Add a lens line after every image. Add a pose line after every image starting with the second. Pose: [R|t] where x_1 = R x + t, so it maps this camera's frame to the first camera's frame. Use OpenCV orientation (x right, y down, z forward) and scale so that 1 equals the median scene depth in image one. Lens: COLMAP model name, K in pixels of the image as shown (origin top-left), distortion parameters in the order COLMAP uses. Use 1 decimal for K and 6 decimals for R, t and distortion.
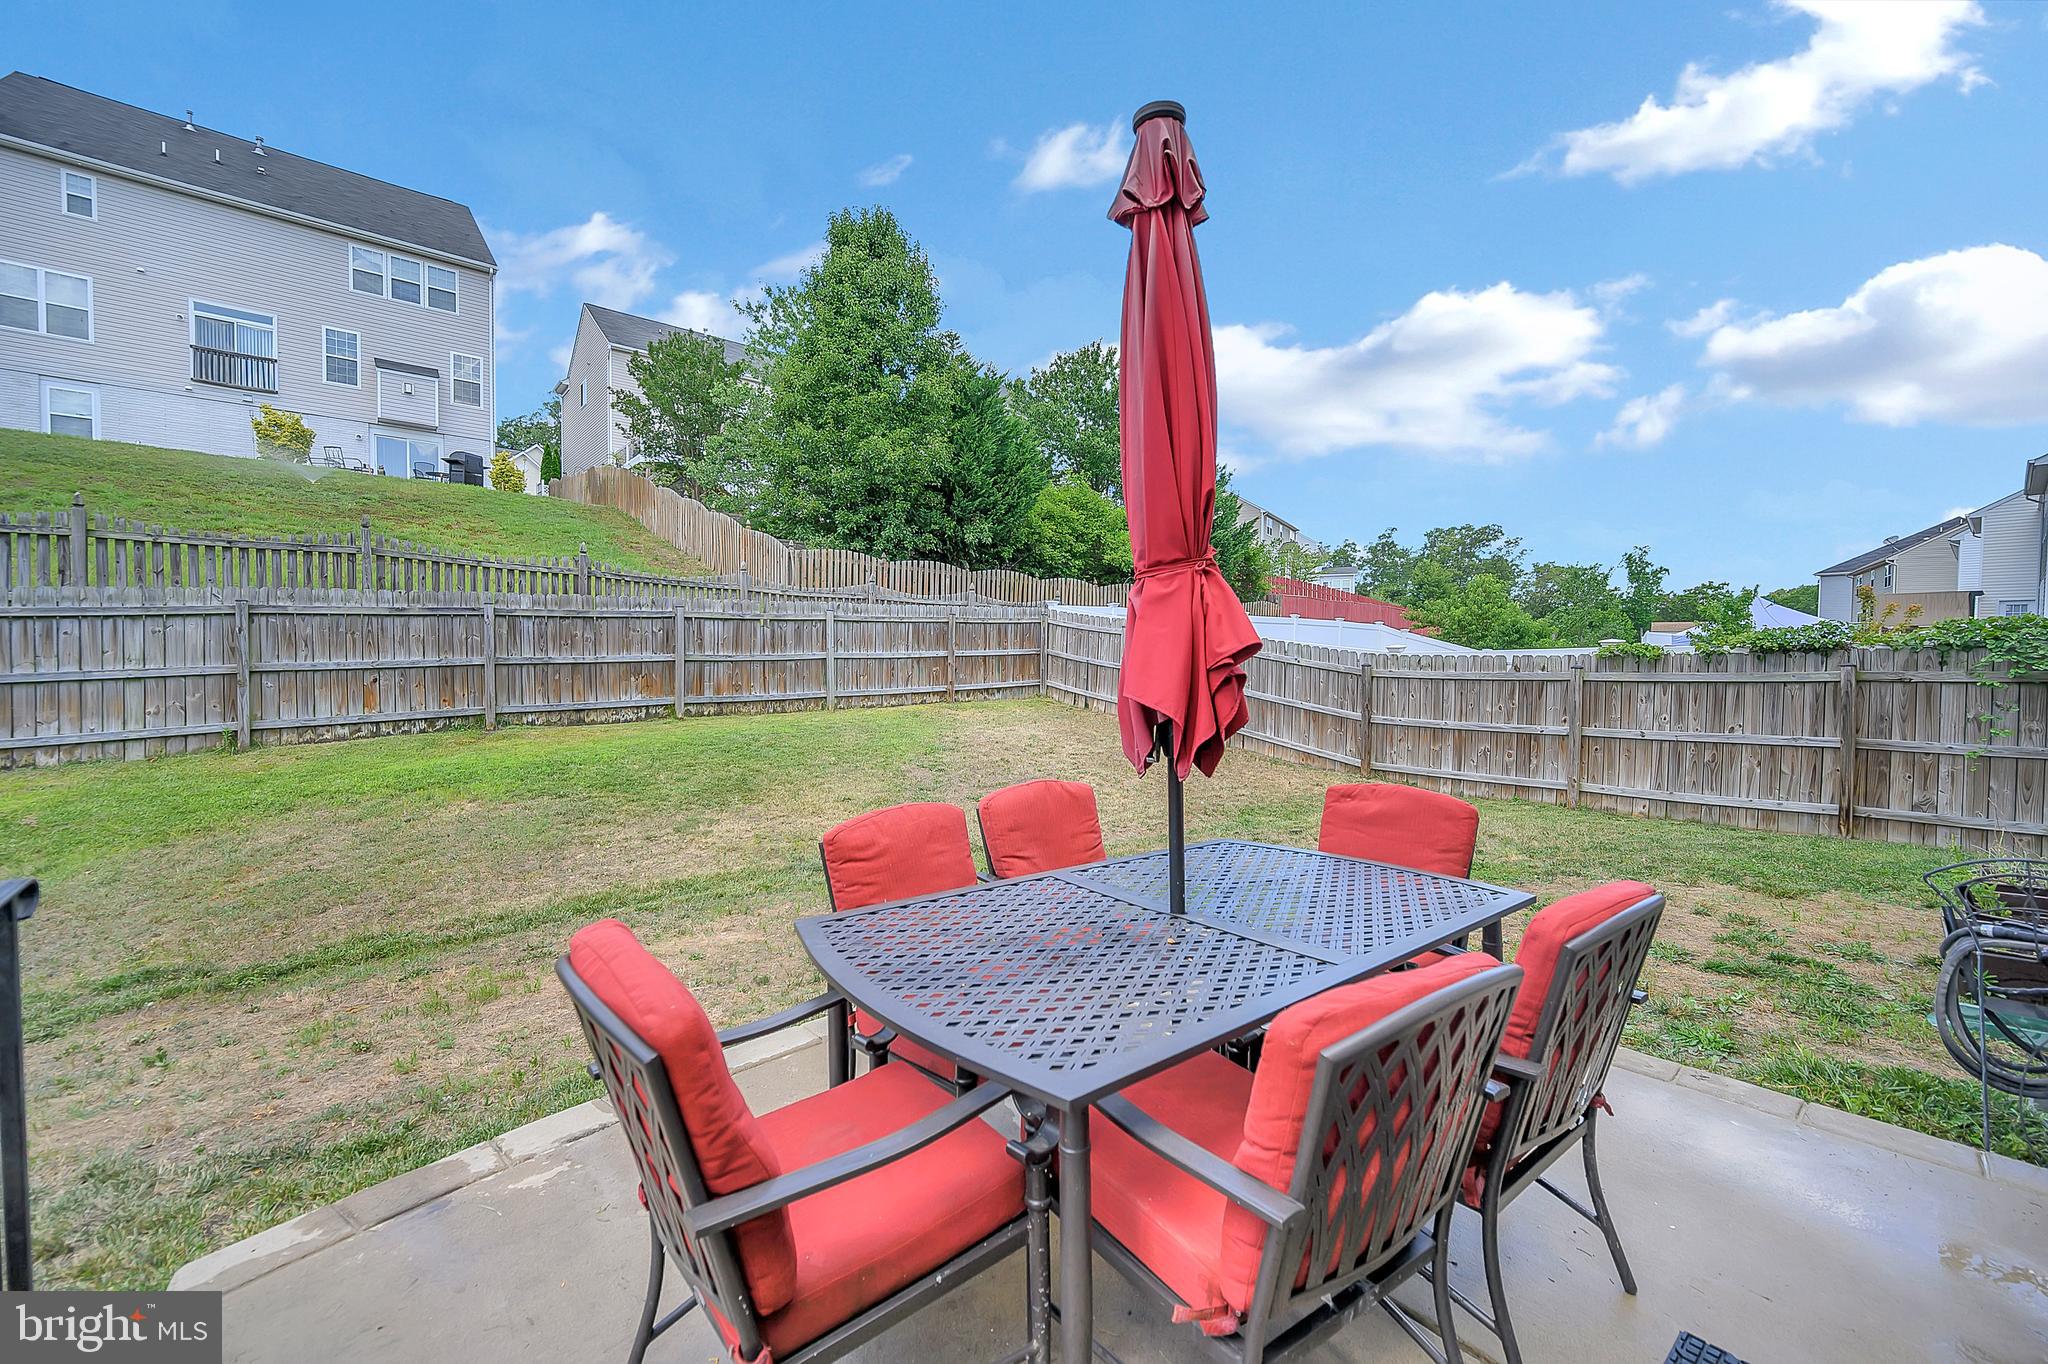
lens RADIAL K [[811.5, 0, 1019.4], [0, 811.5, 686.5], [0, 0, 1]] dist [-0.000699, -0.000079]
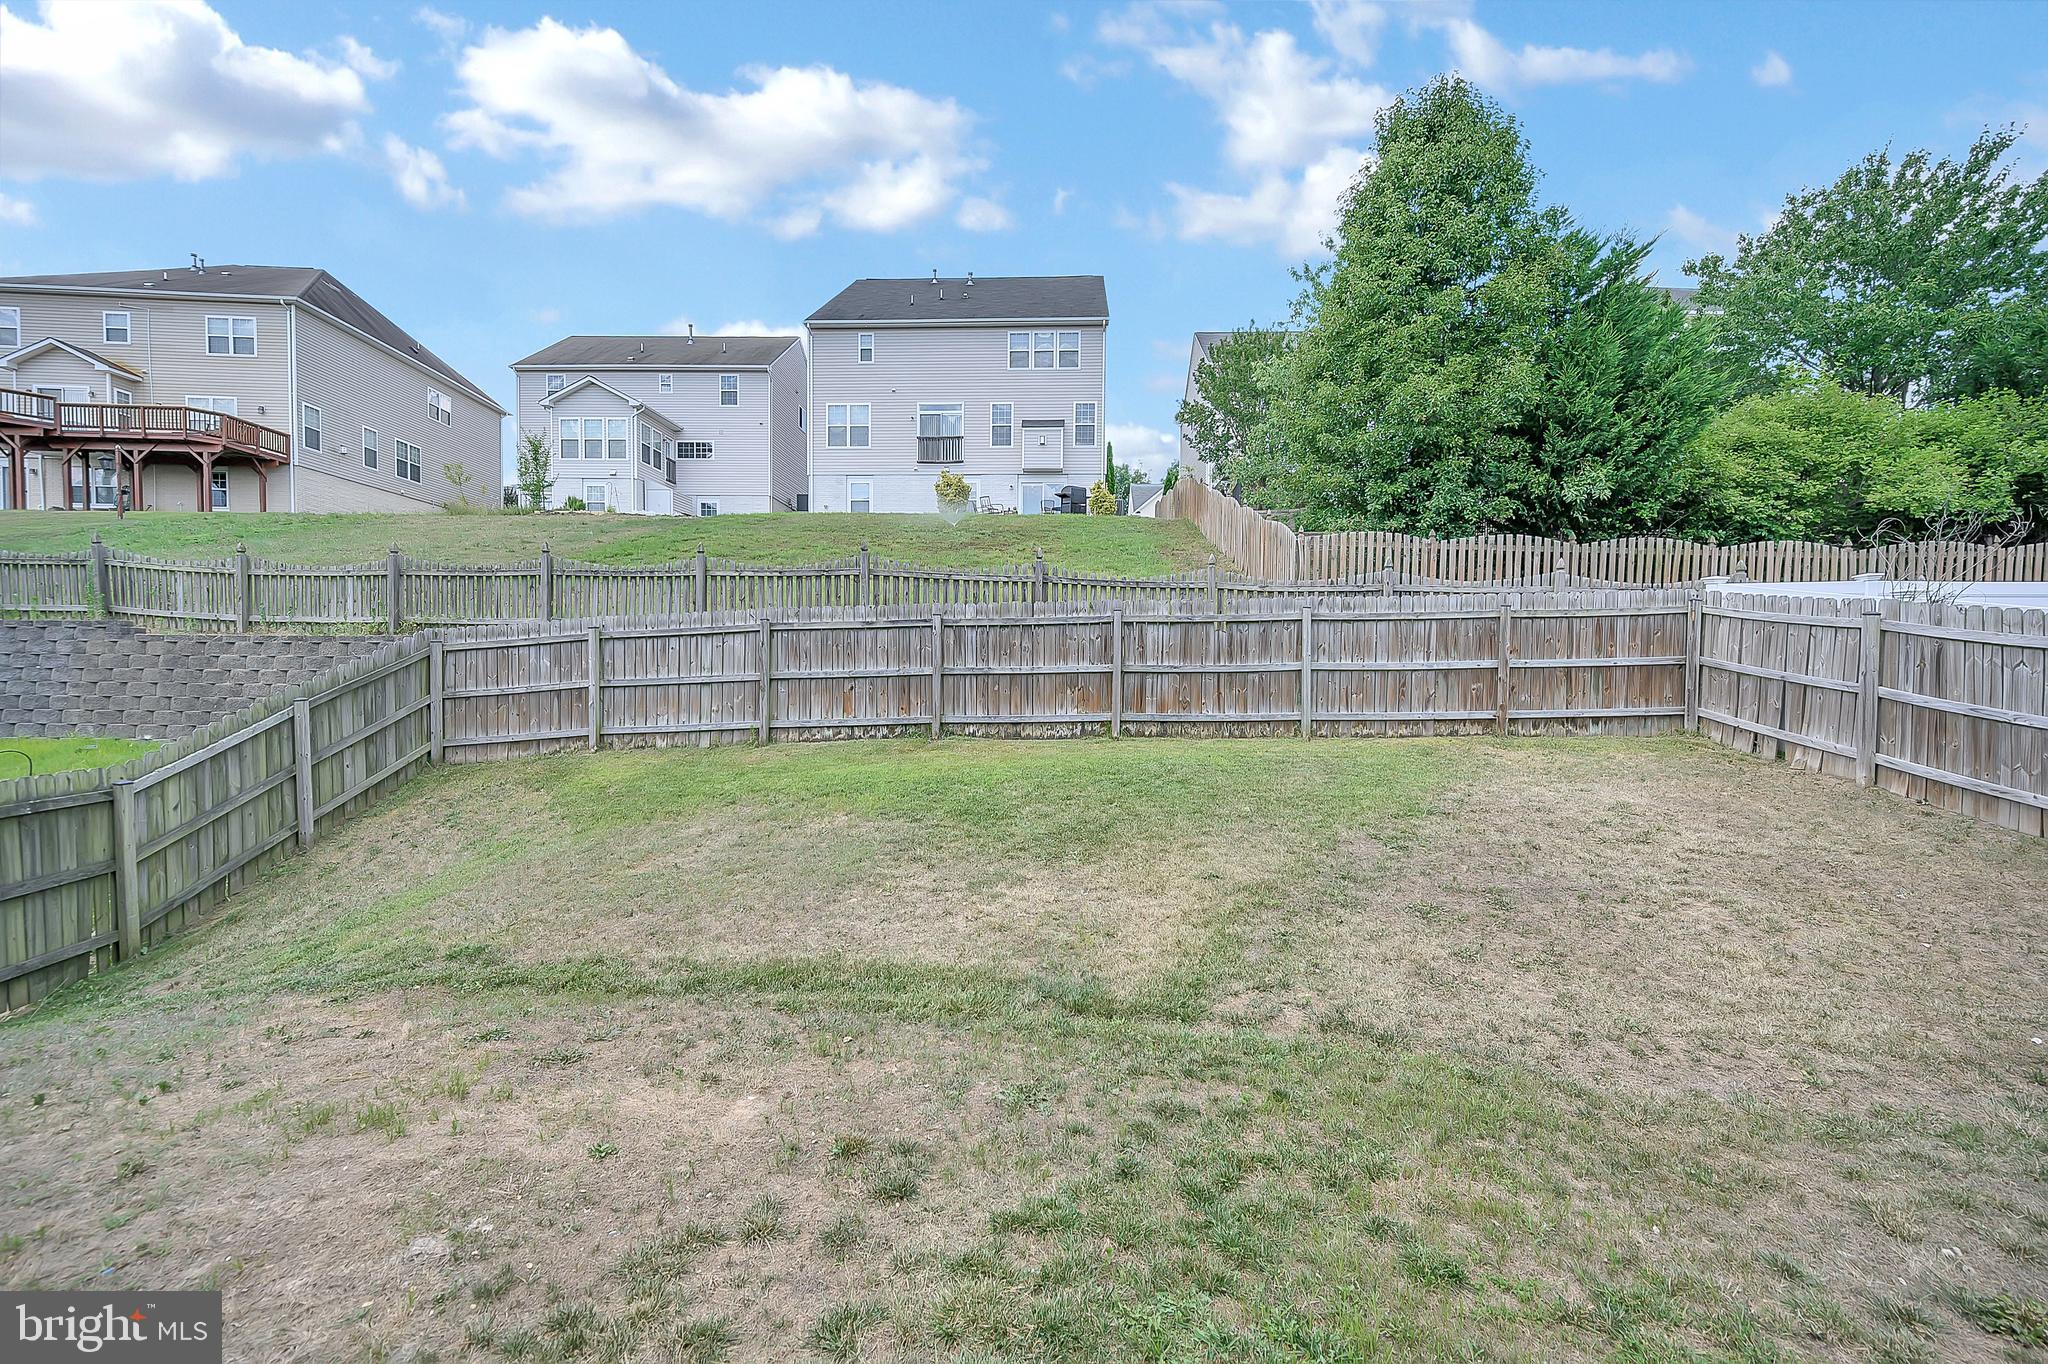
lens RADIAL K [[811.5, 0, 1019.4], [0, 811.5, 686.5], [0, 0, 1]] dist [-0.000699, -0.000079]
pose [[0.734267, 0.020166, -0.678561, 0.079306], [-0.027364, 0.999626, 0.000097, -0.010767], [0.678309, 0.018497, 0.734544, 0.229998]]
